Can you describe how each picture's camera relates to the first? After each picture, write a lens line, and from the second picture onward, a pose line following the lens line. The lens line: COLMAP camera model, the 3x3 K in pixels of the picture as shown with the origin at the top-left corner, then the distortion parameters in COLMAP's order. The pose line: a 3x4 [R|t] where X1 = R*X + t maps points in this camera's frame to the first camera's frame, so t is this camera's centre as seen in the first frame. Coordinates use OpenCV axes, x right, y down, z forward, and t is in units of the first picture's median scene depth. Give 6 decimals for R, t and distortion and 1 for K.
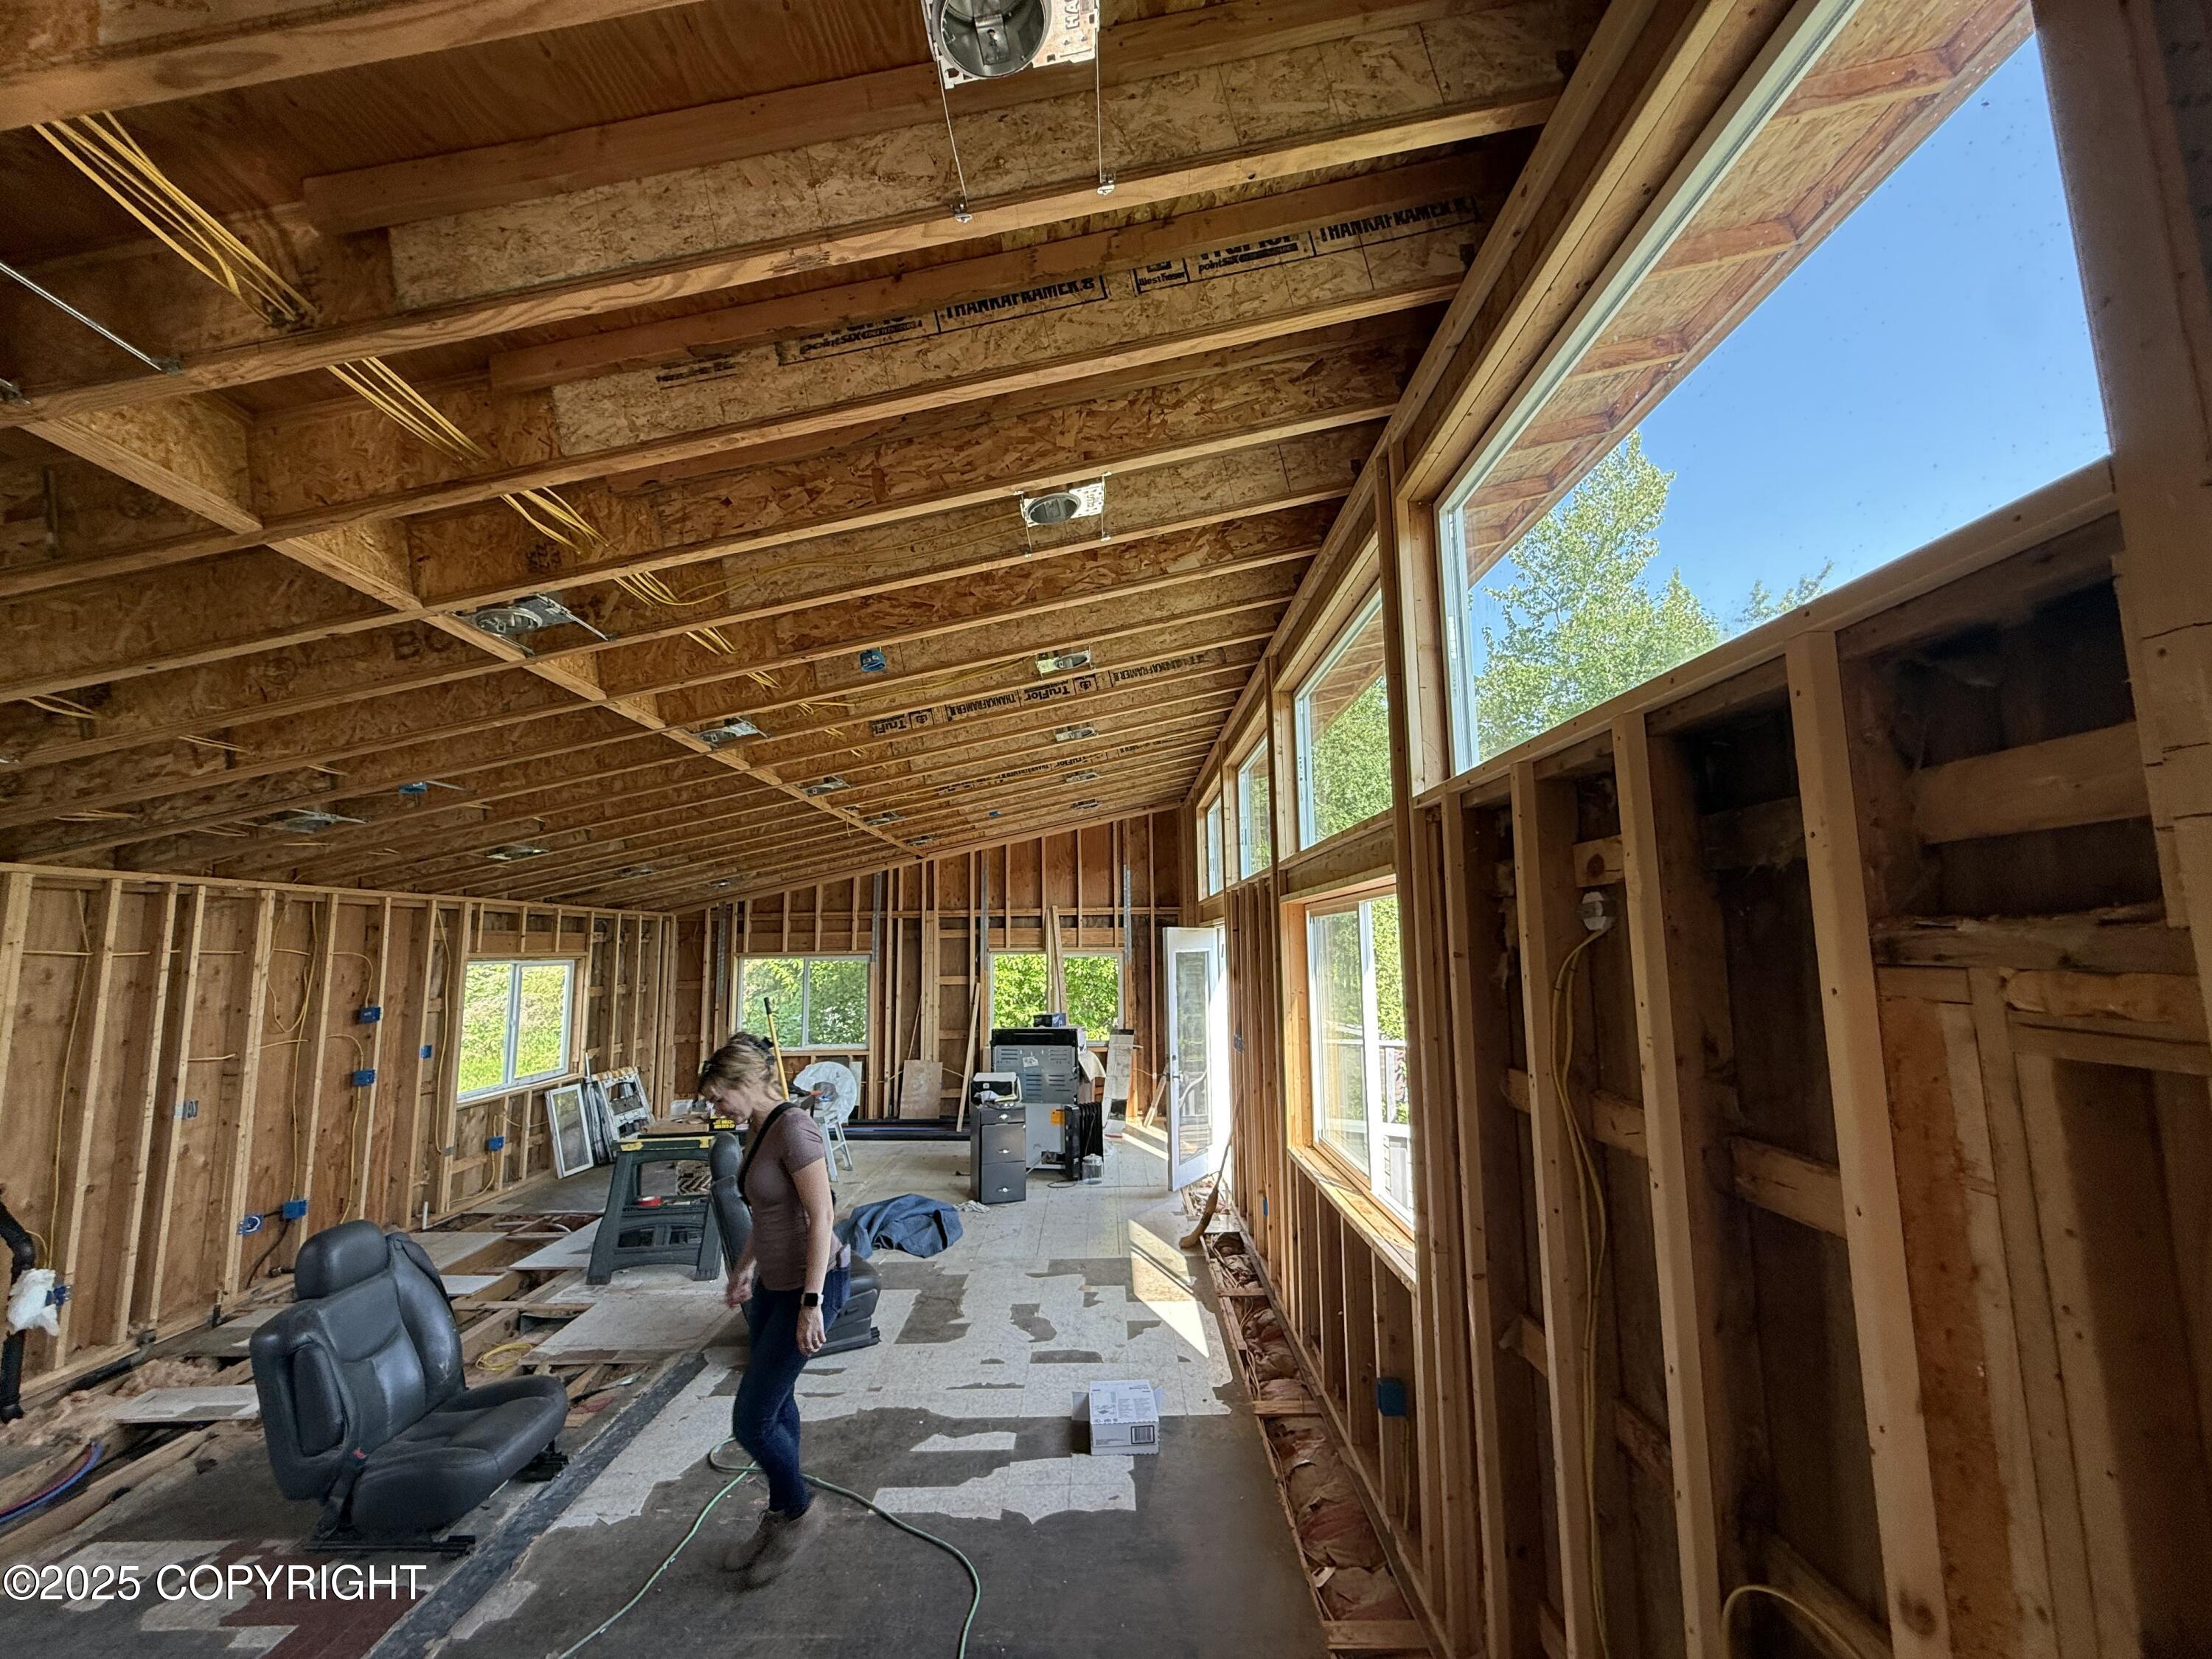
lens RADIAL K [[883.2, 0, 1104.1], [0, 883.2, 833.9], [0, 0, 1]] dist [-0.003549, -0.000140]
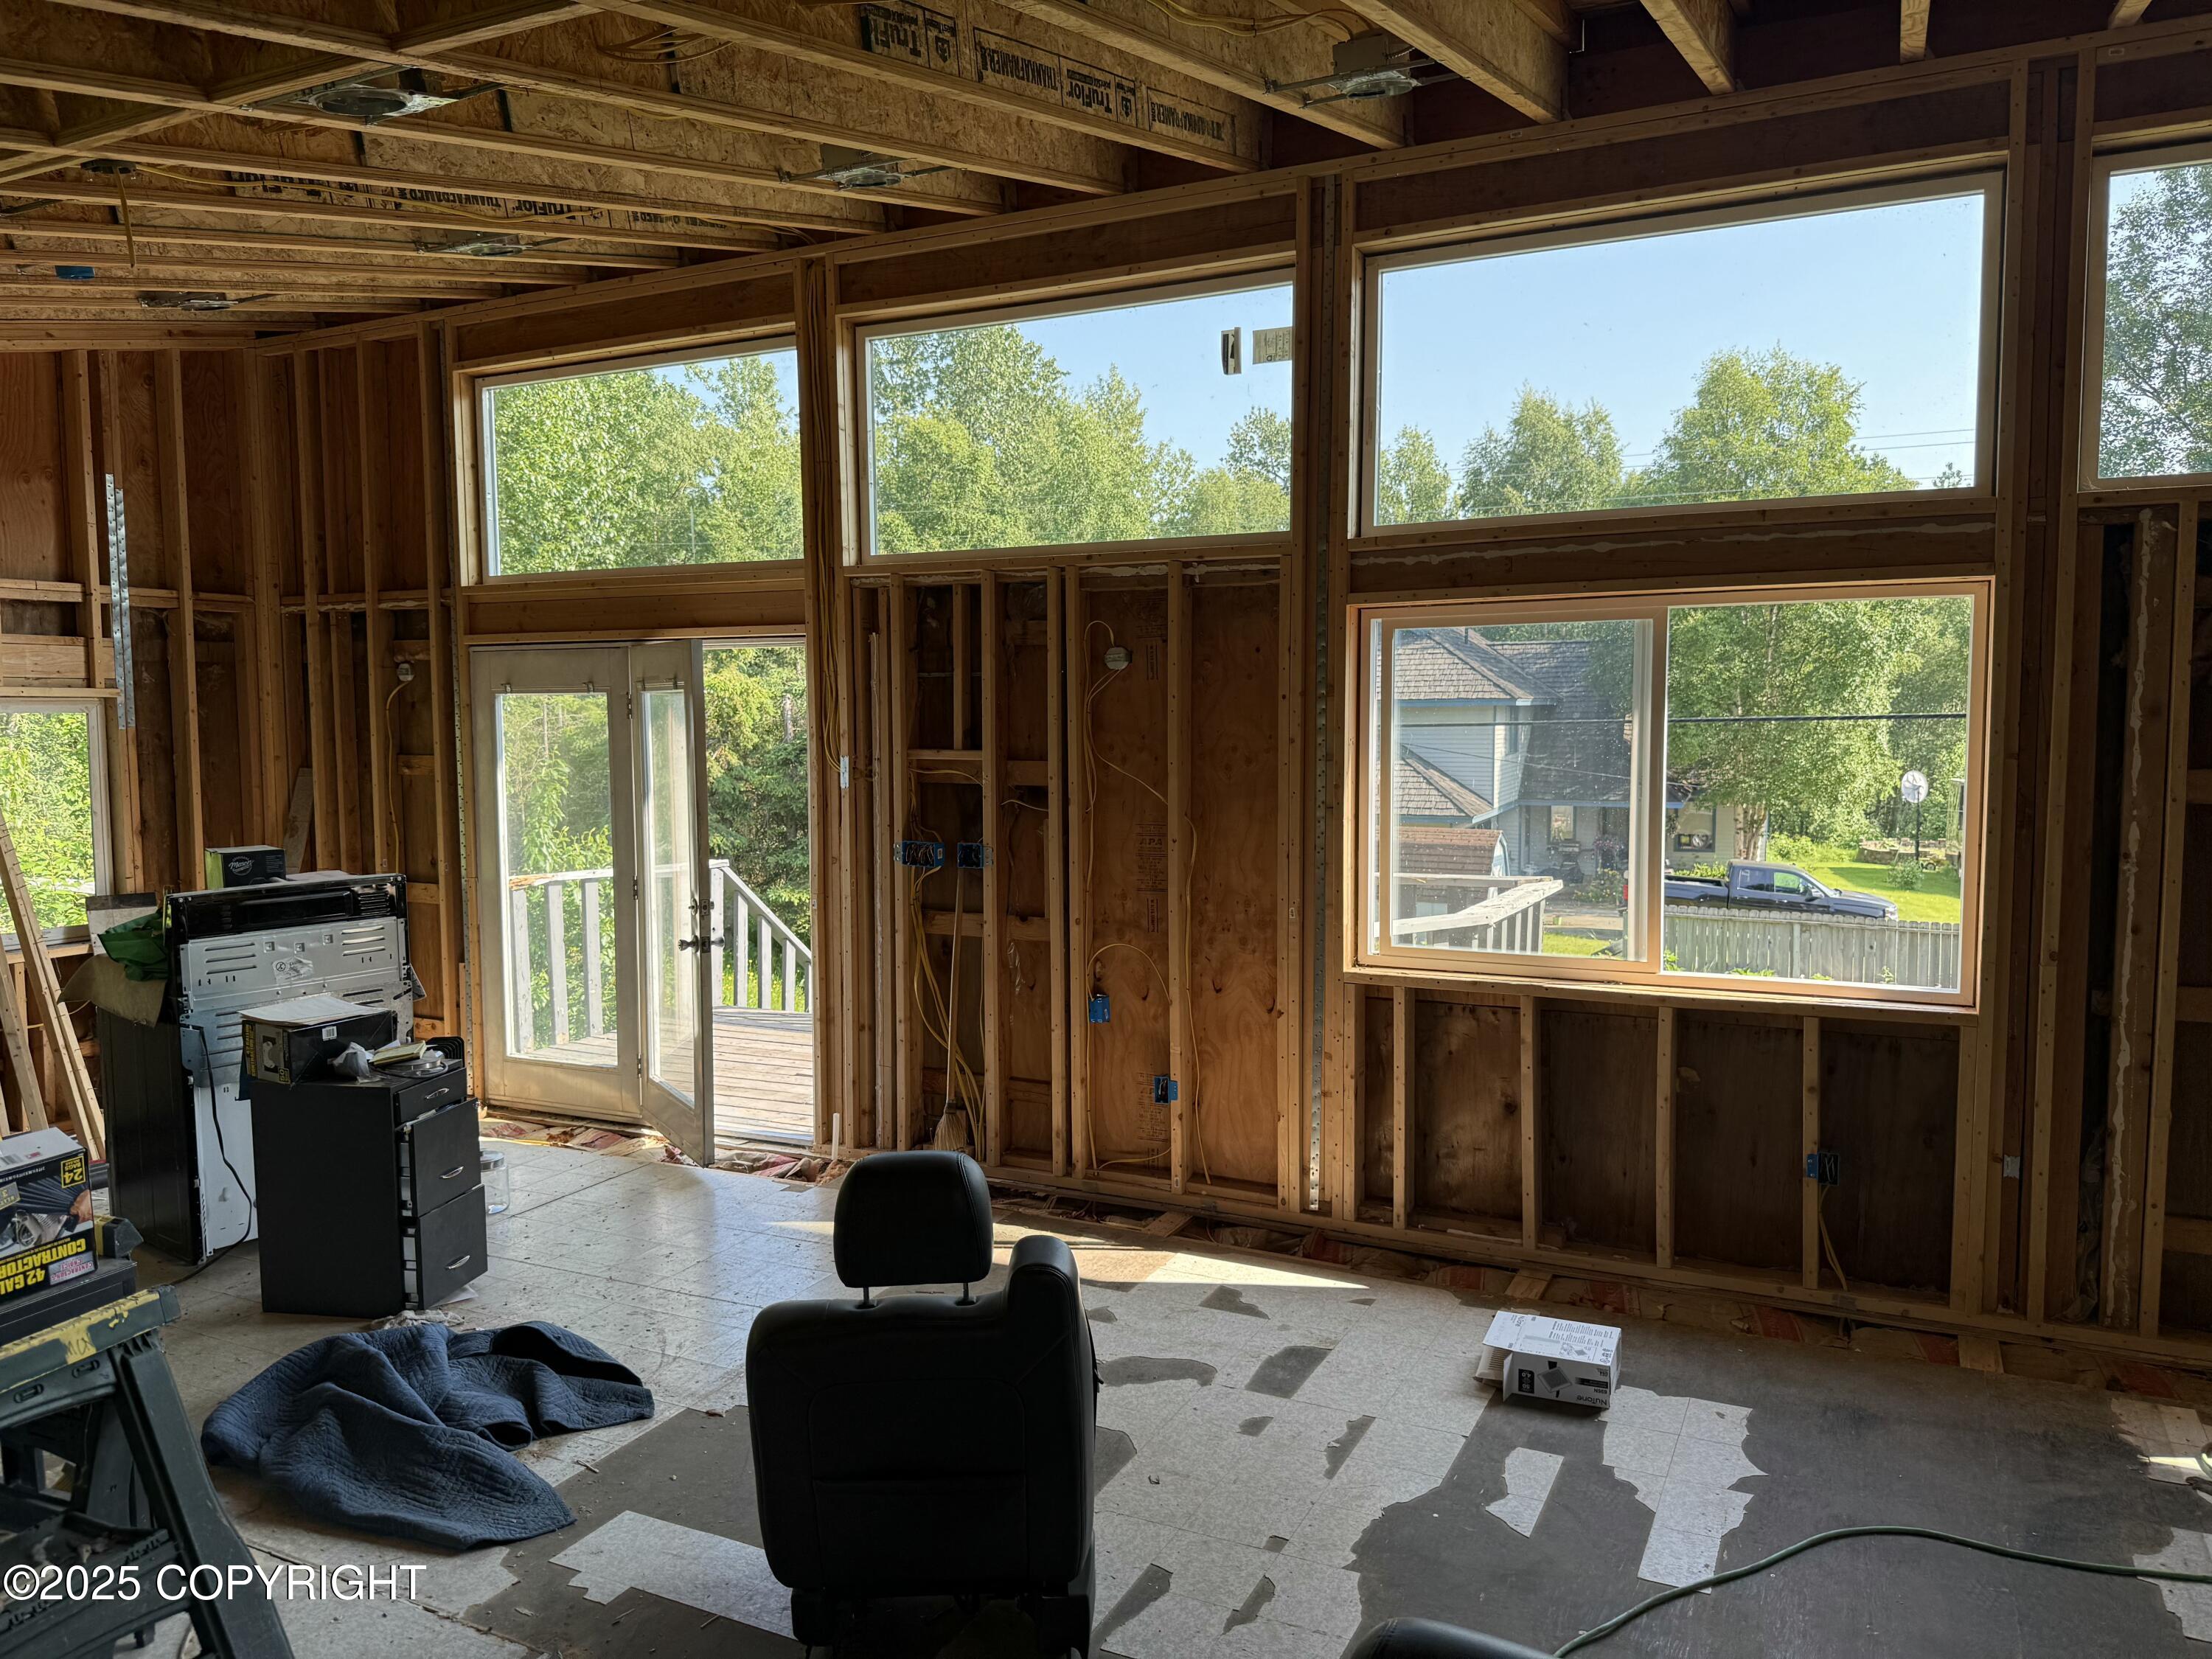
lens RADIAL K [[1525.2, 0, 1096.2], [0, 1525.2, 831.4], [0, 0, 1]] dist [0.005284, -0.004328]
pose [[0.416130, -0.054613, 0.907664, -1.228874], [-0.116197, 0.986818, 0.112647, 0.189758], [-0.901851, -0.152343, 0.404298, 0.961457]]
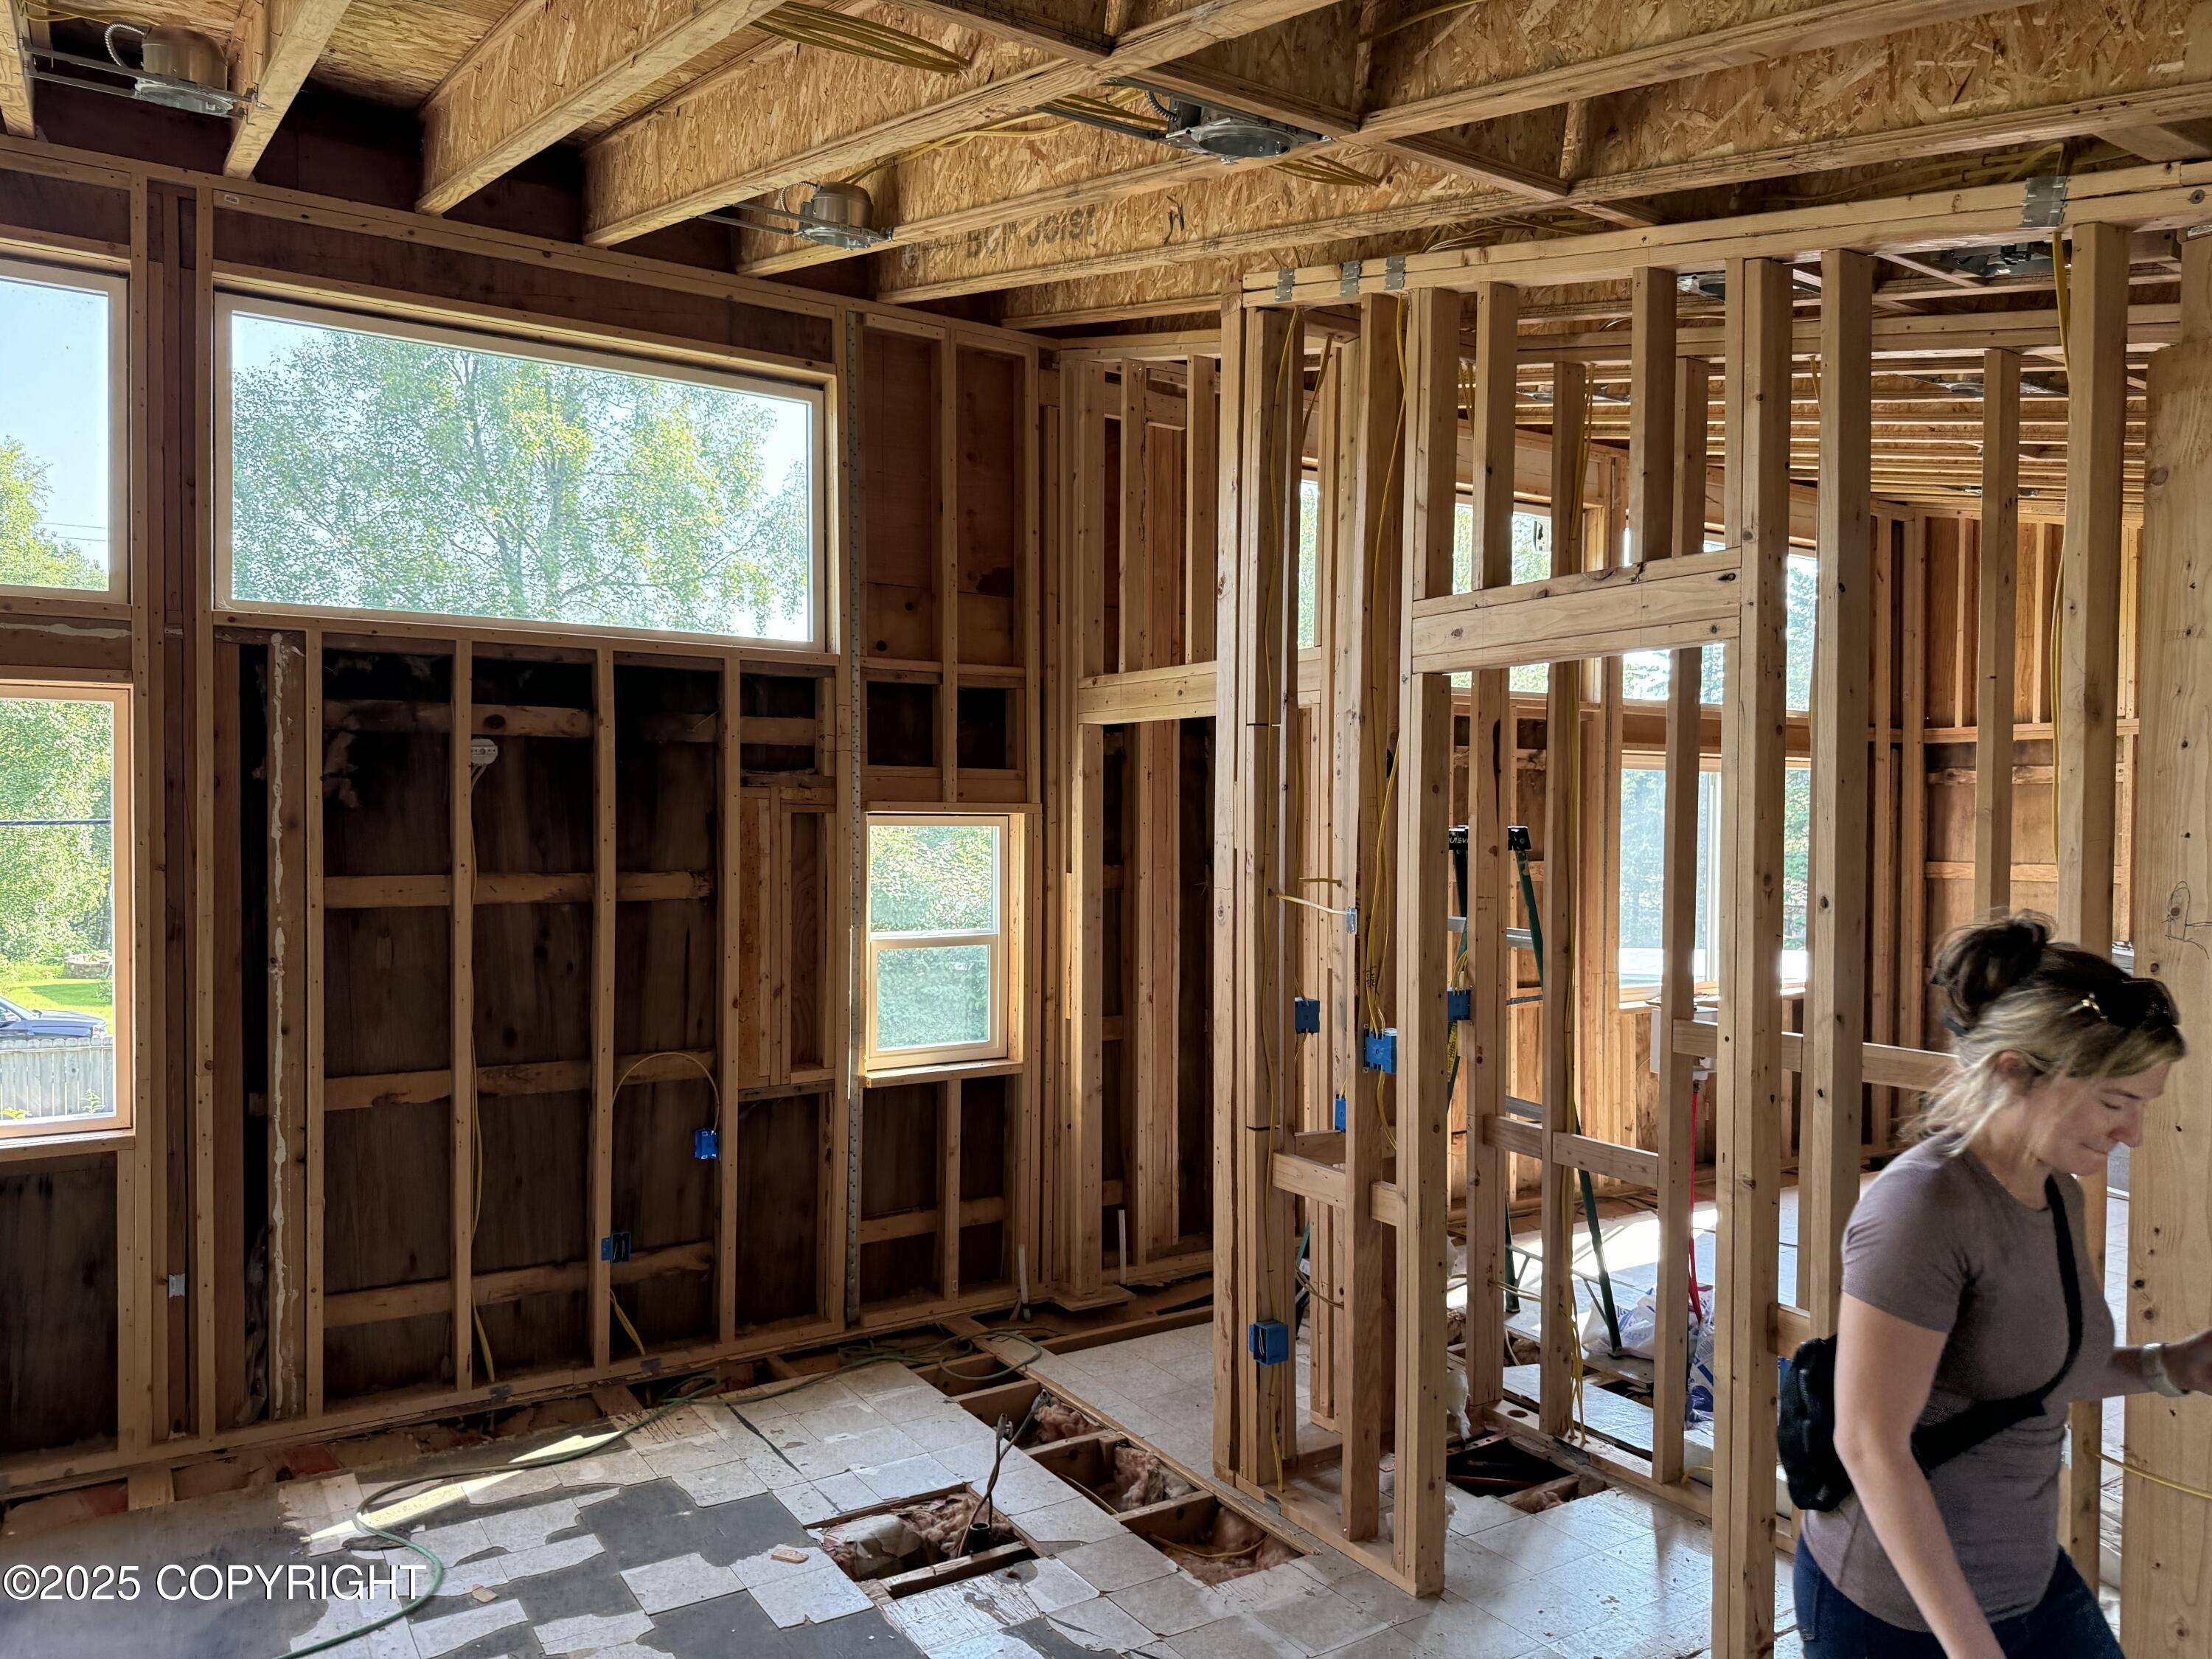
lens RADIAL K [[1525.2, 0, 1096.8], [0, 1525.2, 835.3], [0, 0, 1]] dist [0.005284, -0.004328]
pose [[-0.534264, -0.001184, 0.845317, -1.227286], [-0.104891, 0.992364, -0.064904, 0.161814], [-0.838785, -0.123342, -0.530308, 0.841008]]
